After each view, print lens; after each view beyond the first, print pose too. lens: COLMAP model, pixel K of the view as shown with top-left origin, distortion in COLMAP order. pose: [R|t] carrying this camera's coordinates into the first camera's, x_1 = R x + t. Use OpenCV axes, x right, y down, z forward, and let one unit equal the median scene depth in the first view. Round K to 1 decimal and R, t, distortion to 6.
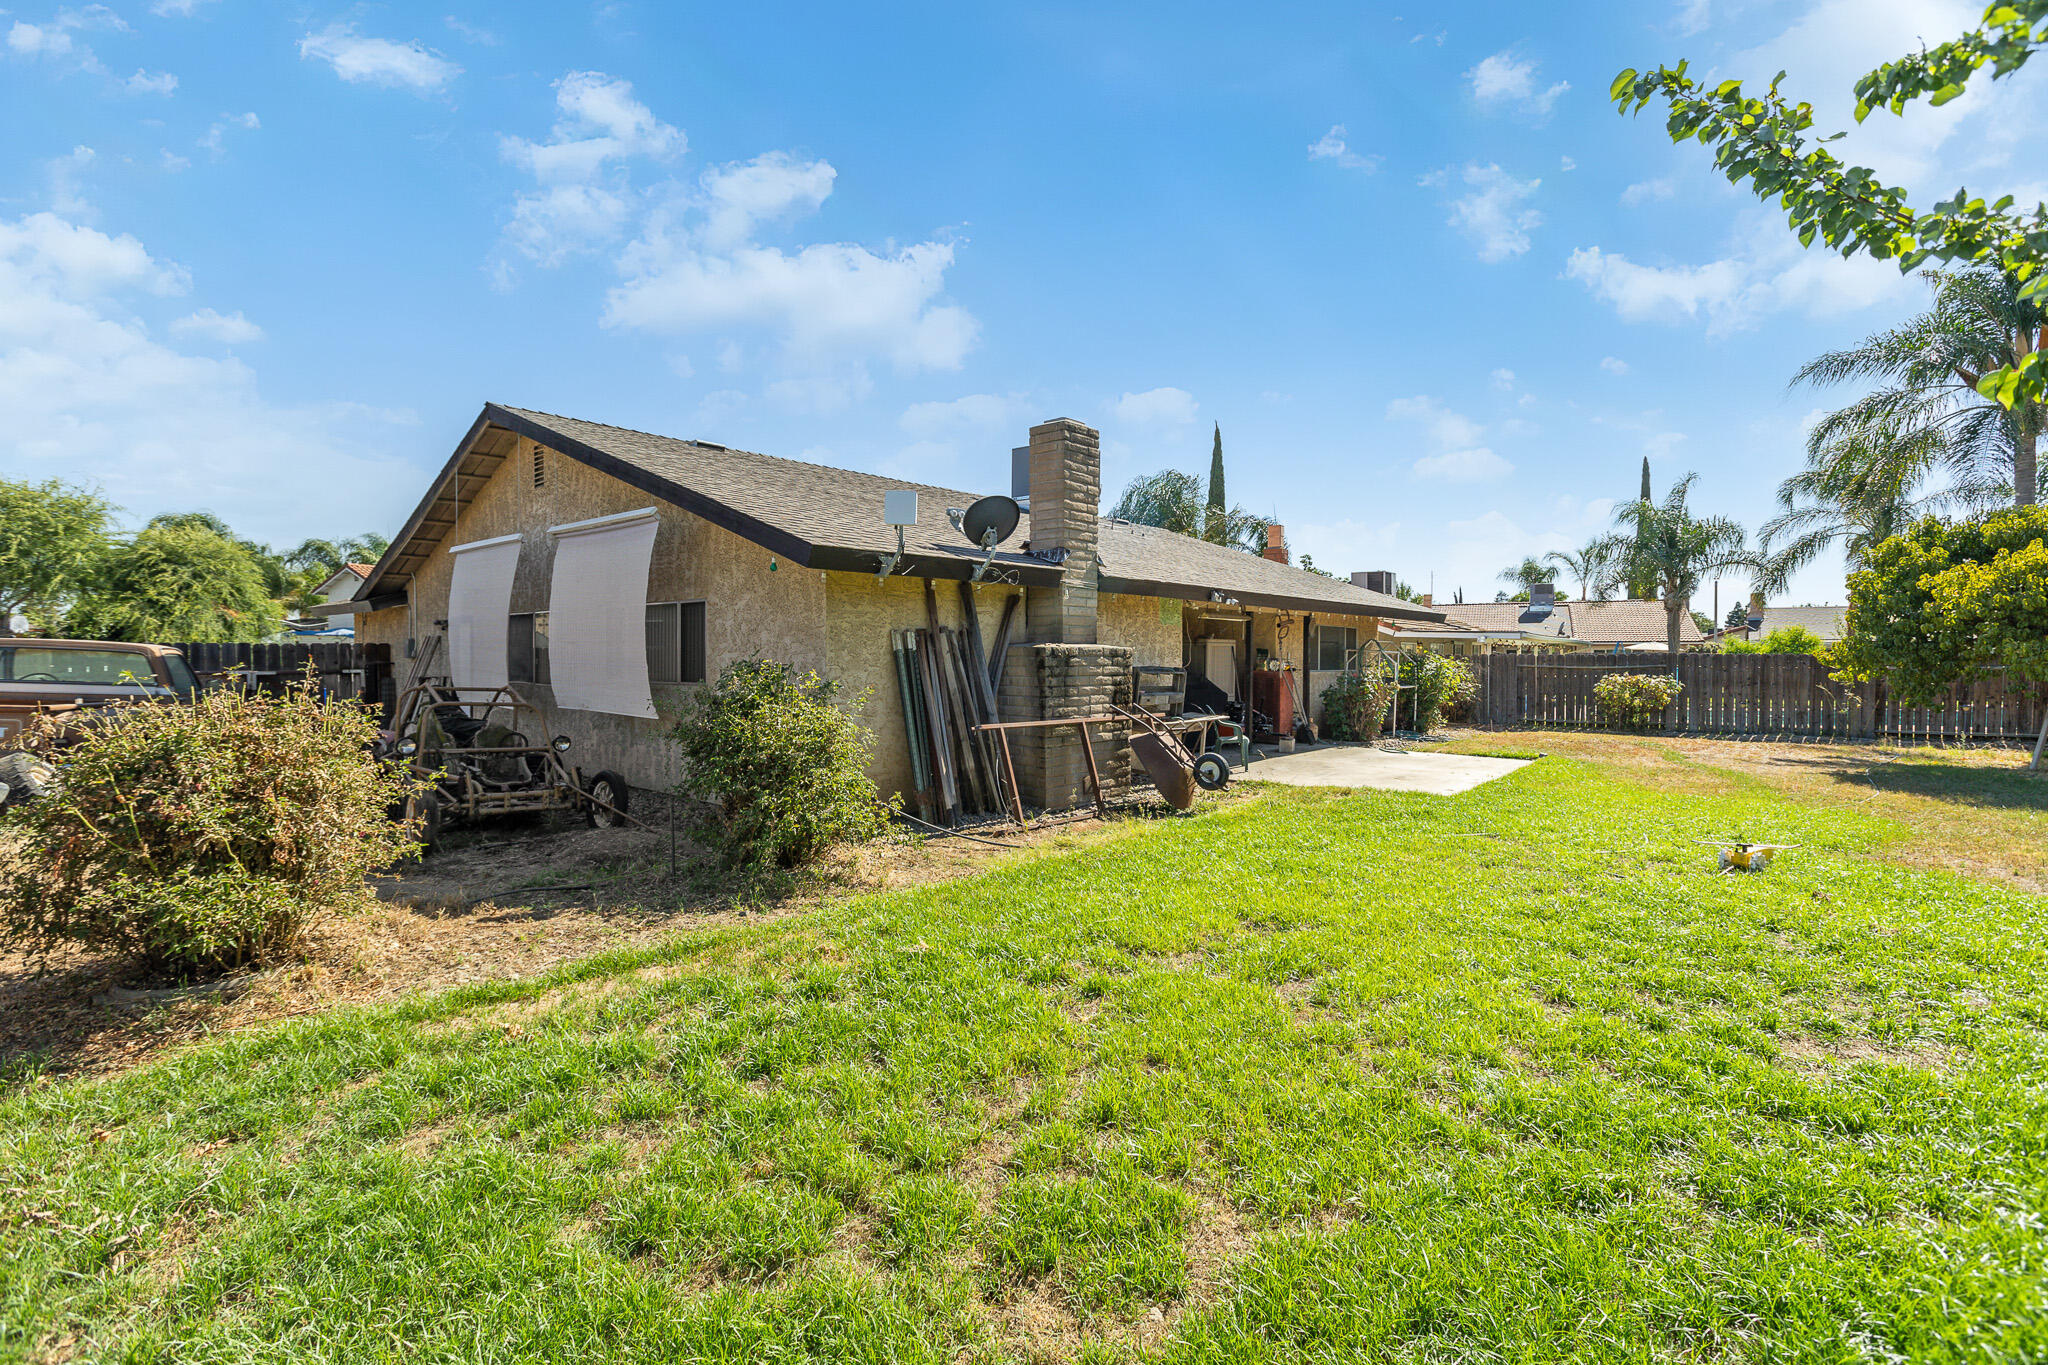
lens RADIAL K [[919.4, 0, 1038.8], [0, 919.4, 665.6], [0, 0, 1]] dist [0.009196, -0.000068]
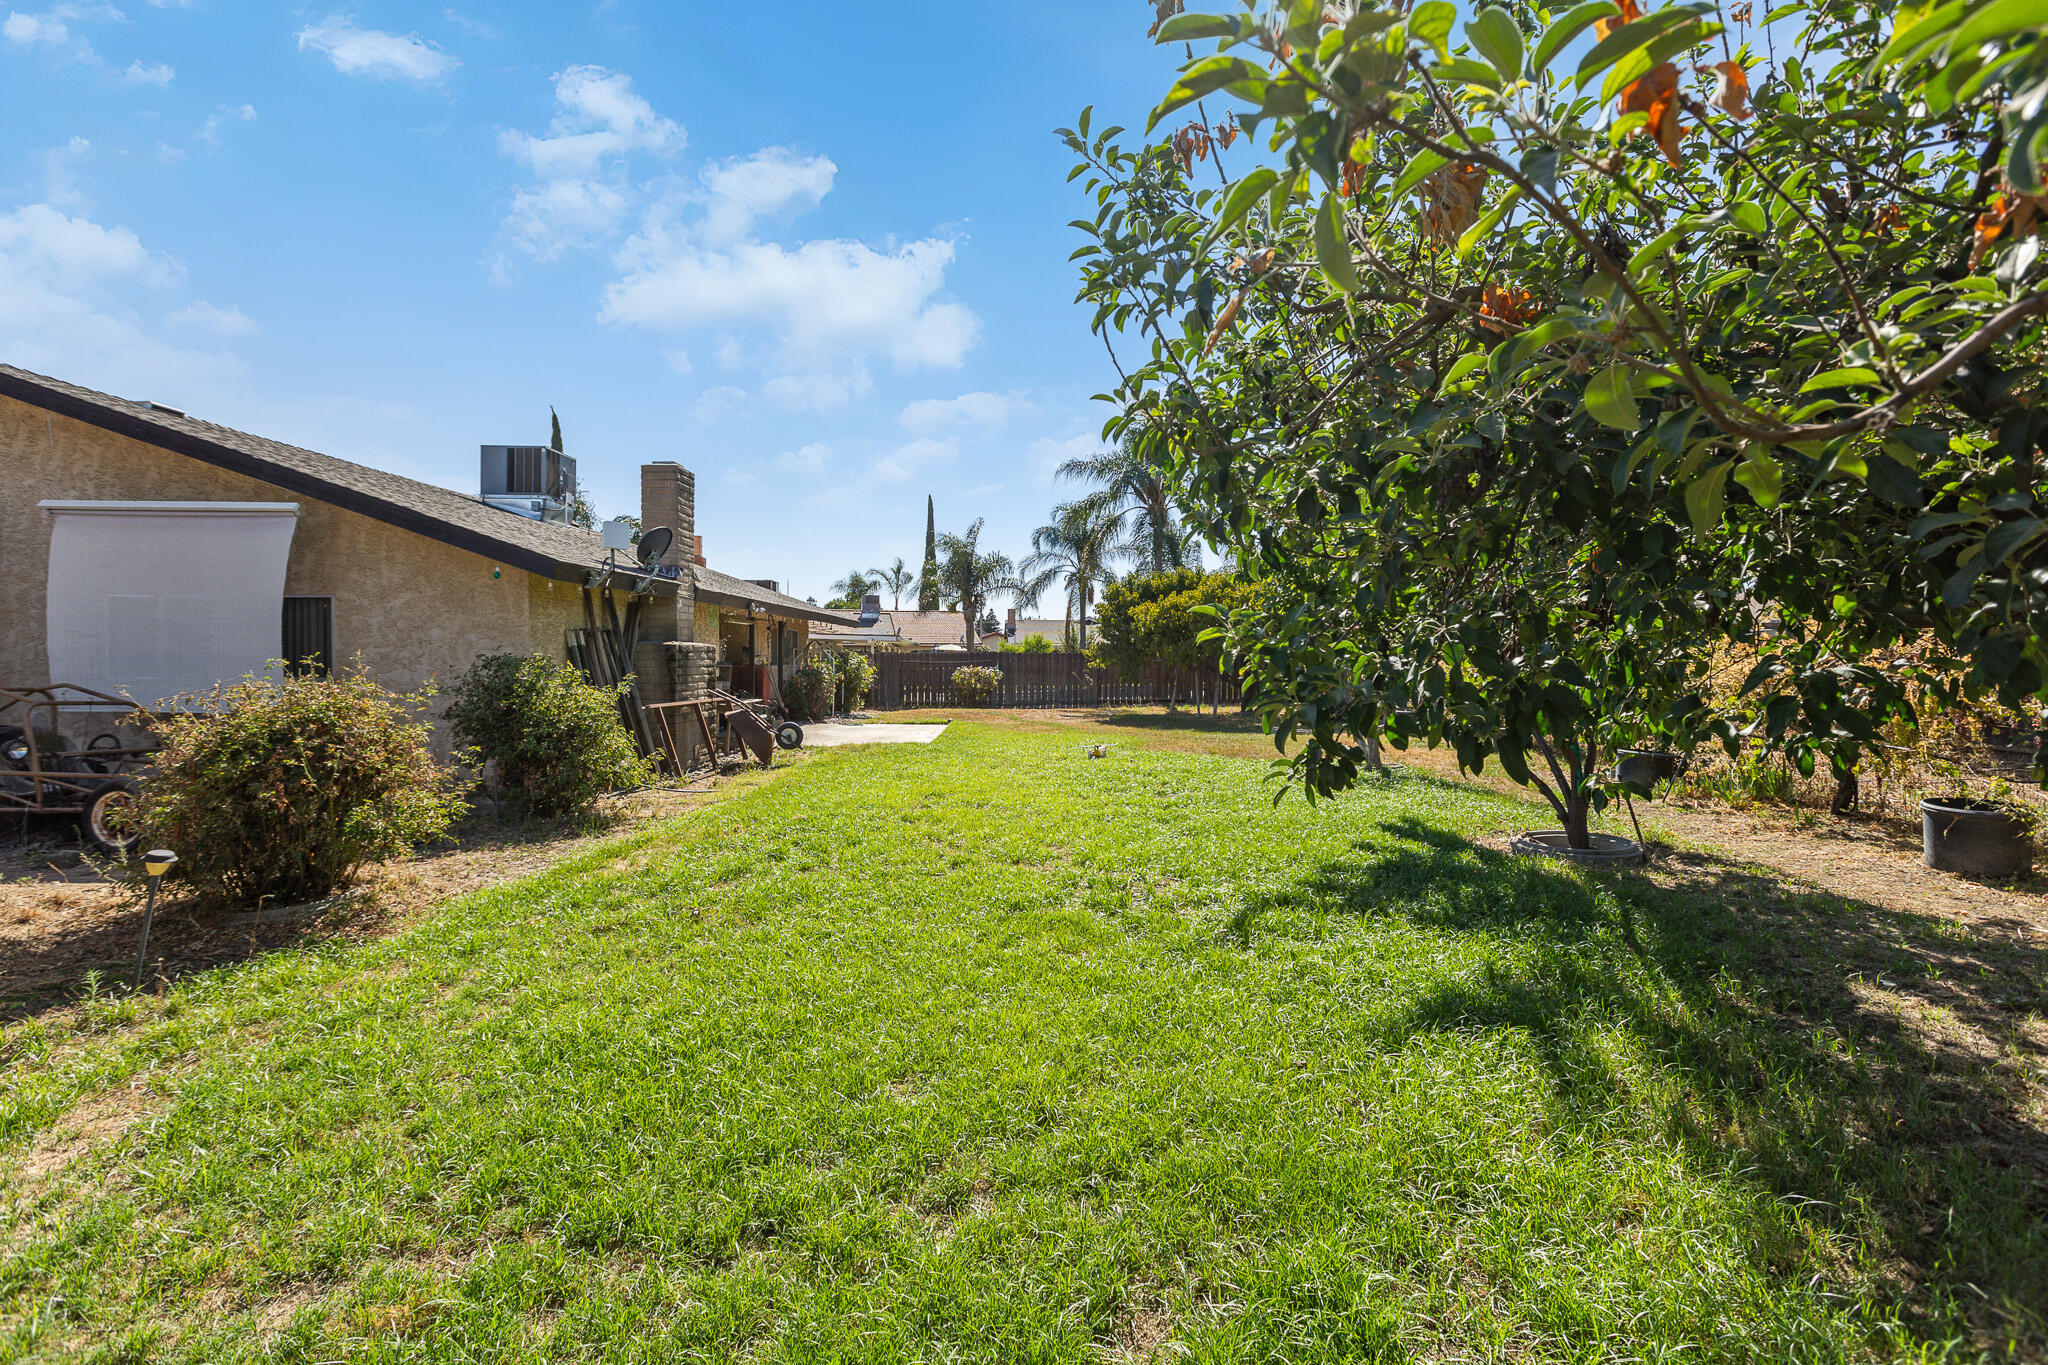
lens RADIAL K [[919.4, 0, 1025.6], [0, 919.4, 677.2], [0, 0, 1]] dist [0.009196, -0.000068]
pose [[0.765870, -0.016282, 0.642789, -0.239879], [0.008644, 0.999850, 0.015027, 0.005920], [-0.642937, -0.005953, 0.765896, -0.158857]]
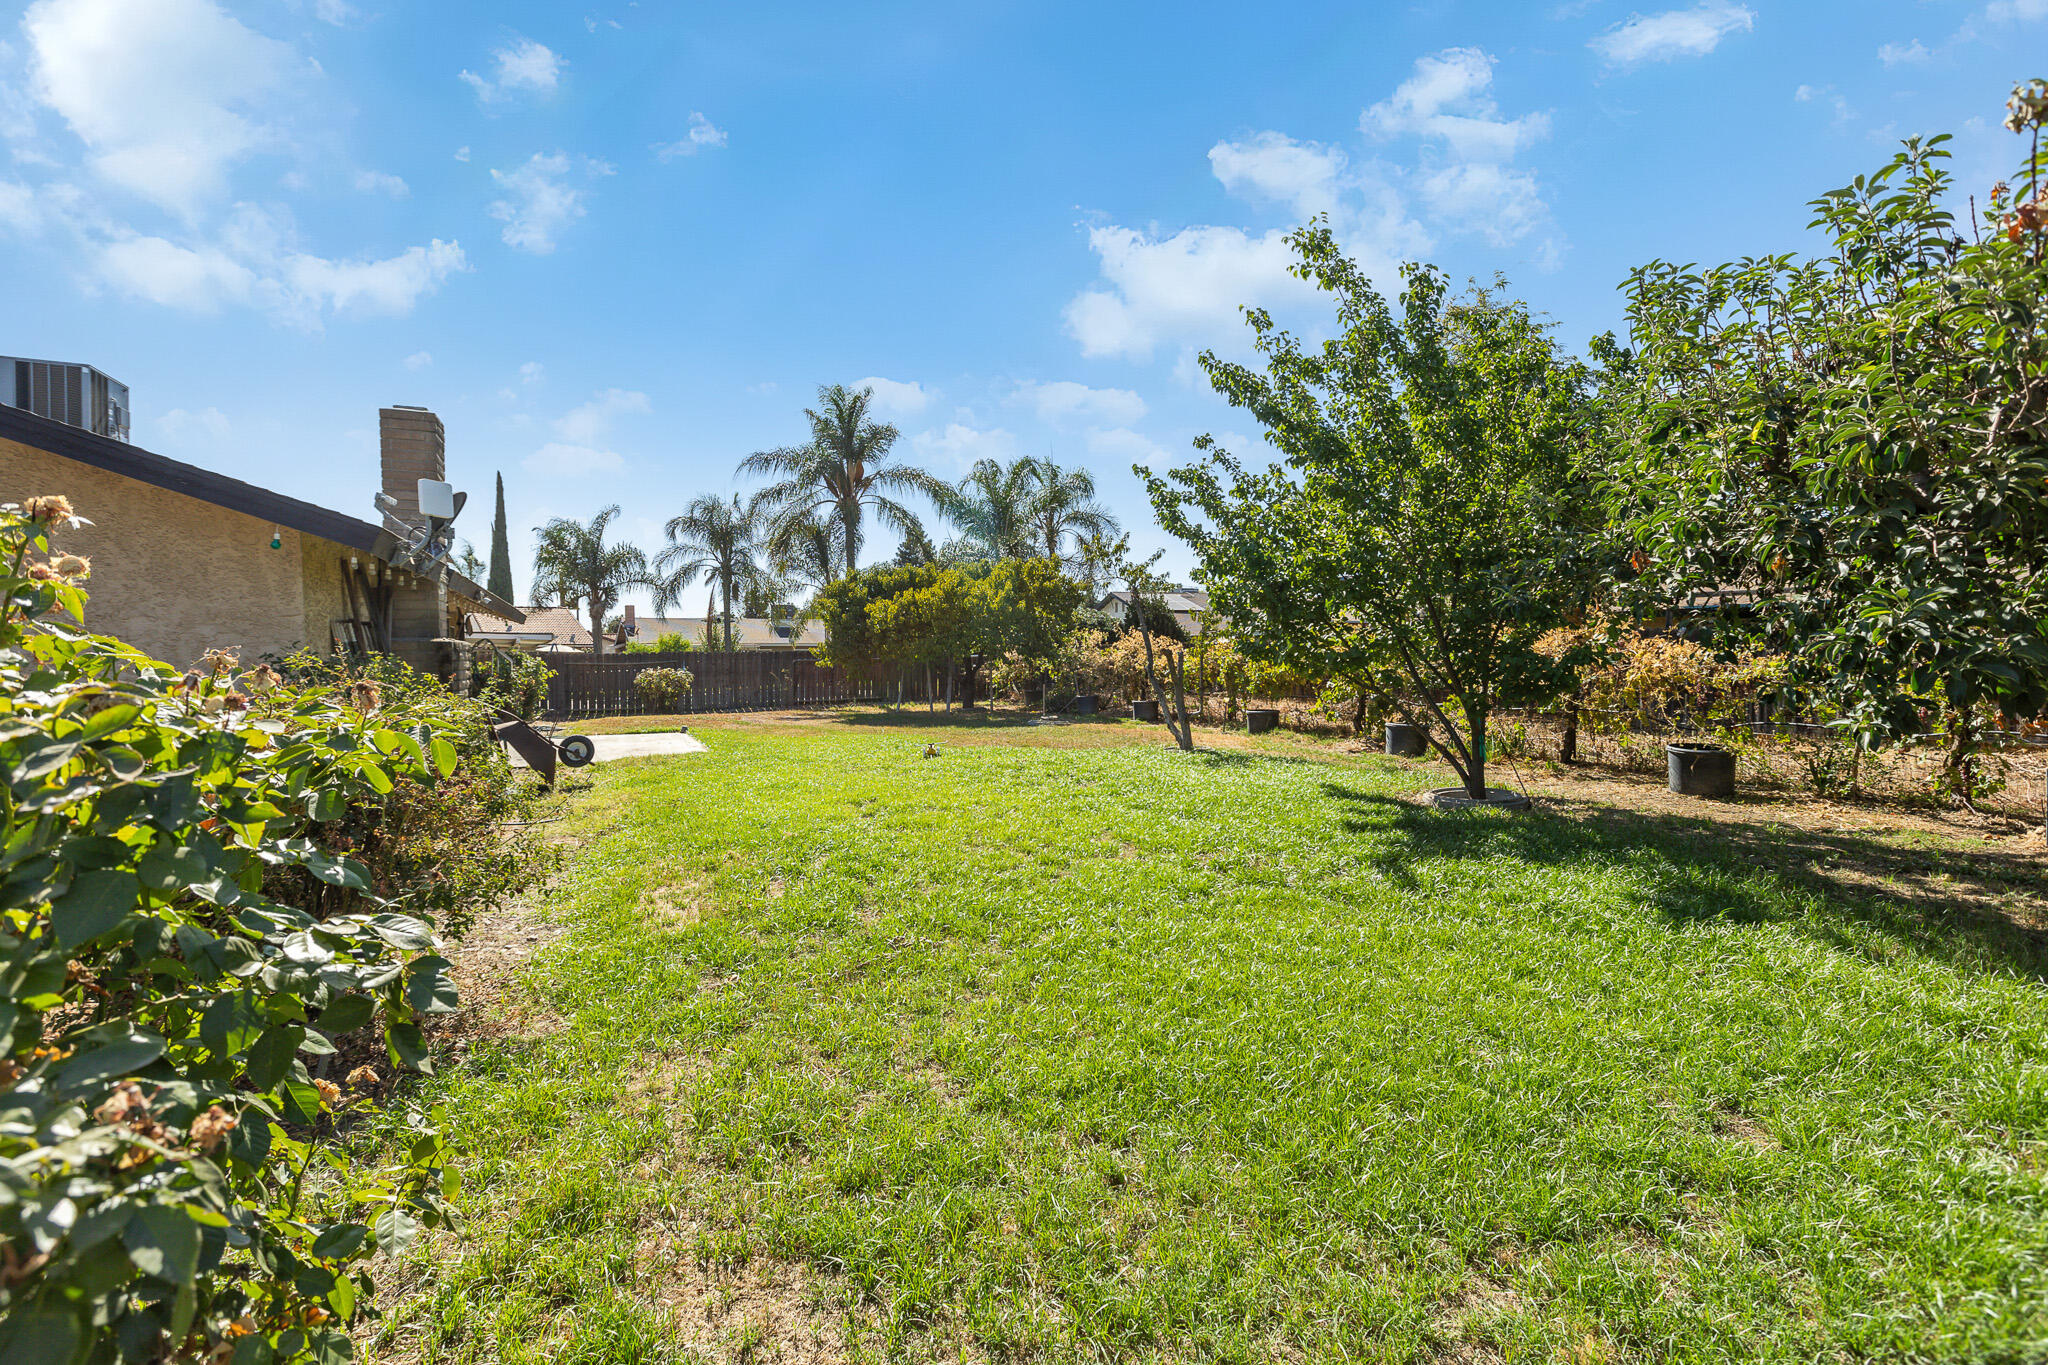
lens RADIAL K [[919.4, 0, 1019.4], [0, 919.4, 674.3], [0, 0, 1]] dist [0.009196, -0.000068]
pose [[0.425769, -0.025623, 0.904469, -0.348085], [0.021756, 0.999600, 0.018076, 0.006524], [-0.904570, 0.011981, 0.426156, 0.003790]]
